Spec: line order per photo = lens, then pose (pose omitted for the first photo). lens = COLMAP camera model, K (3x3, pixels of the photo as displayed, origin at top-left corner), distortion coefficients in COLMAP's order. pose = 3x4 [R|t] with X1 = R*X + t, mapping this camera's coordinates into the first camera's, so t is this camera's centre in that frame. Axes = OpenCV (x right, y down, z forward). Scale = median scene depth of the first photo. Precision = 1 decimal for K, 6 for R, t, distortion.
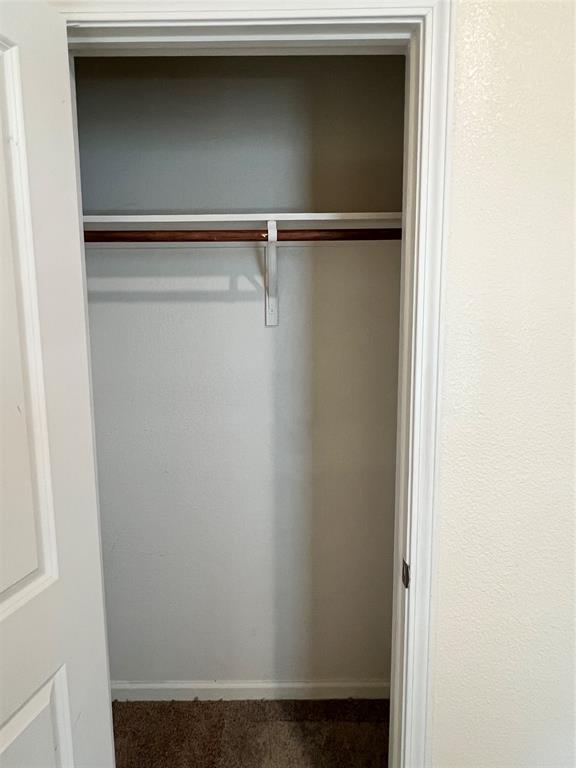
lens RADIAL K [[504.5, 0, 288.1], [0, 504.5, 386.4], [0, 0, 1]] dist [0.000150, -0.001779]
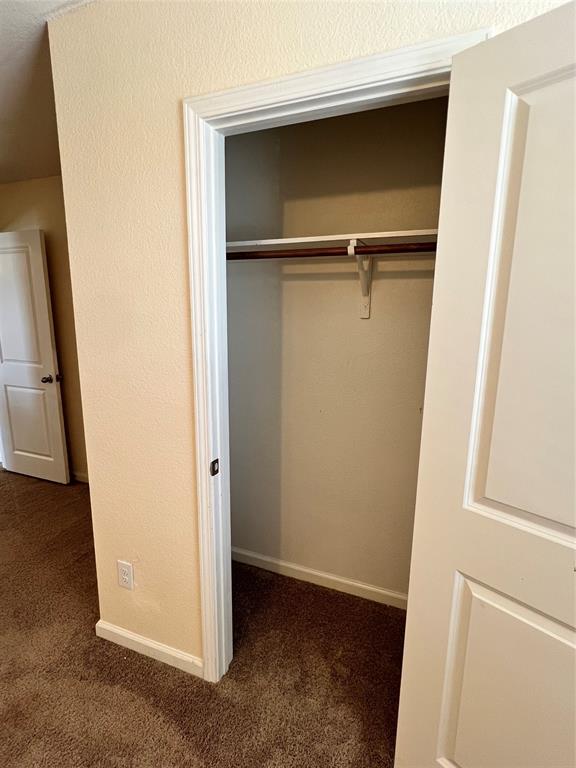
lens RADIAL K [[378.4, 0, 287.1], [0, 378.4, 380.2], [0, 0, 1]] dist [-0.001850, -0.000085]
pose [[0.925560, 0.087808, -0.368277, 0.213222], [-0.071611, 0.995777, 0.057448, -0.003055], [0.371766, -0.026798, 0.927939, -0.002442]]
